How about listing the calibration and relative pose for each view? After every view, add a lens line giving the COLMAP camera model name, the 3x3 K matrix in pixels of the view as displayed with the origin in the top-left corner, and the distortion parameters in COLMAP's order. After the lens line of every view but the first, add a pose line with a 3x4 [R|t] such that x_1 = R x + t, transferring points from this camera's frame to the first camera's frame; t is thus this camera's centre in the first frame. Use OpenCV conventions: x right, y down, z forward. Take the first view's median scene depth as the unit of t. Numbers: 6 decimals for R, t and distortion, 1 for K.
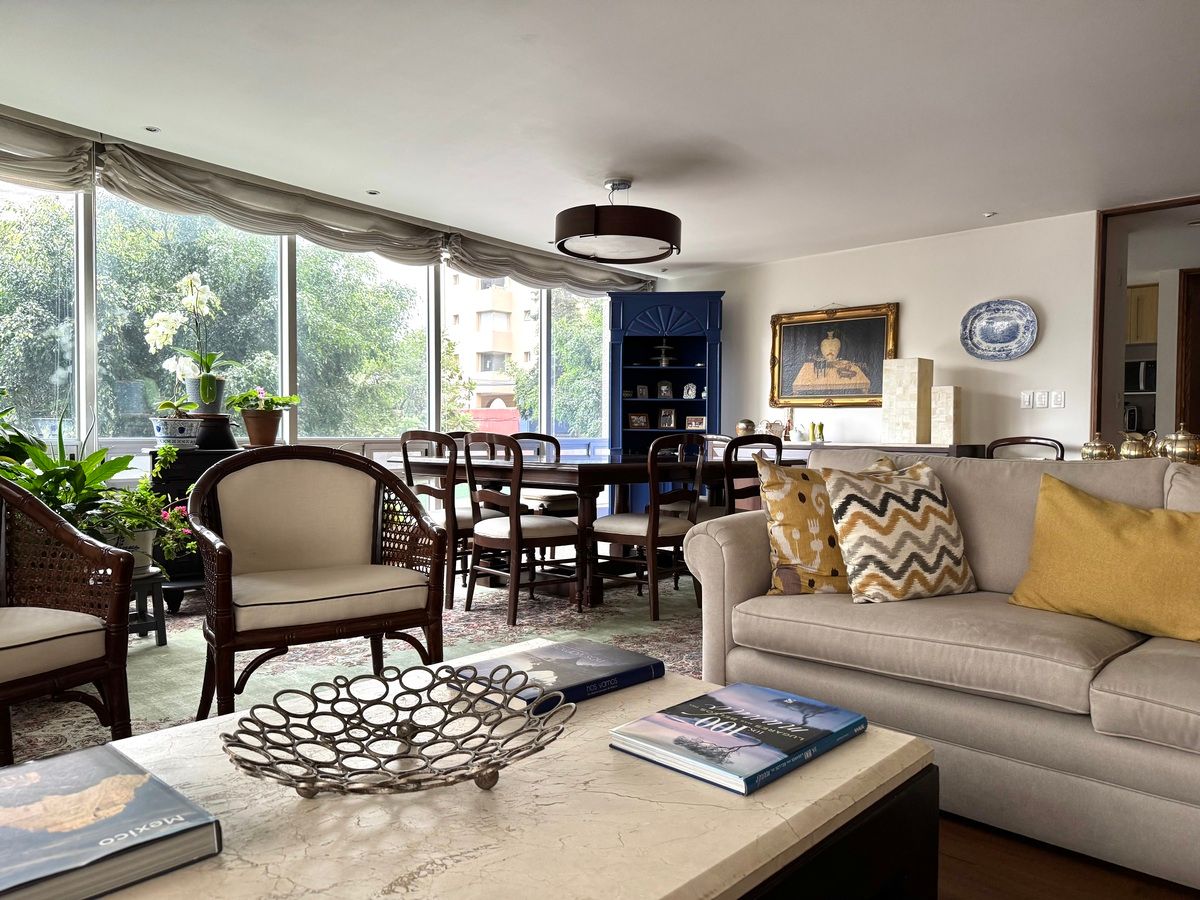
lens RADIAL K [[837.8, 0, 599.0], [0, 837.8, 458.1], [0, 0, 1]] dist [0.049670, -0.079053]
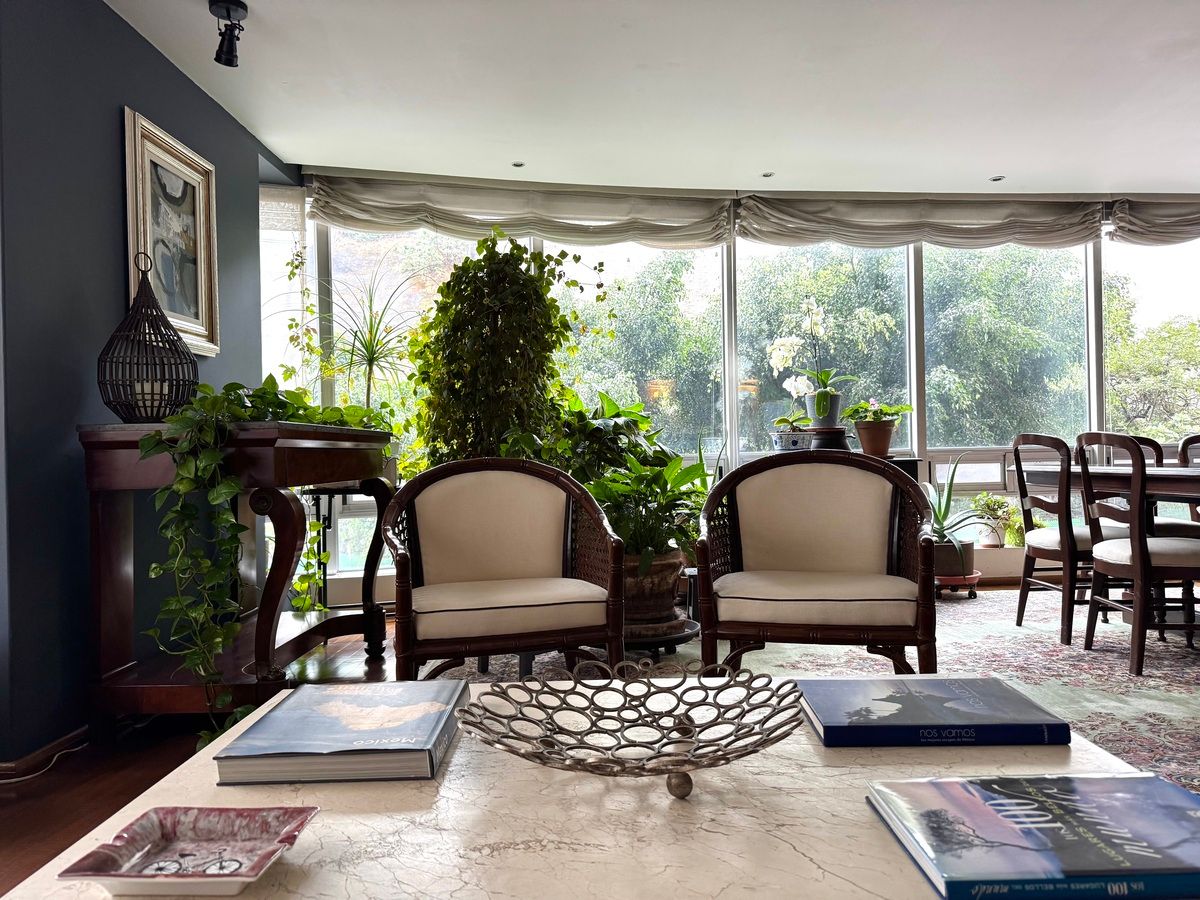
lens RADIAL K [[837.8, 0, 593.7], [0, 837.8, 456.0], [0, 0, 1]] dist [0.049670, -0.079053]
pose [[0.679960, -0.022794, -0.732895, 0.159738], [0.004558, 0.999629, -0.026861, 0.014629], [0.733235, 0.014924, 0.679811, 0.098726]]
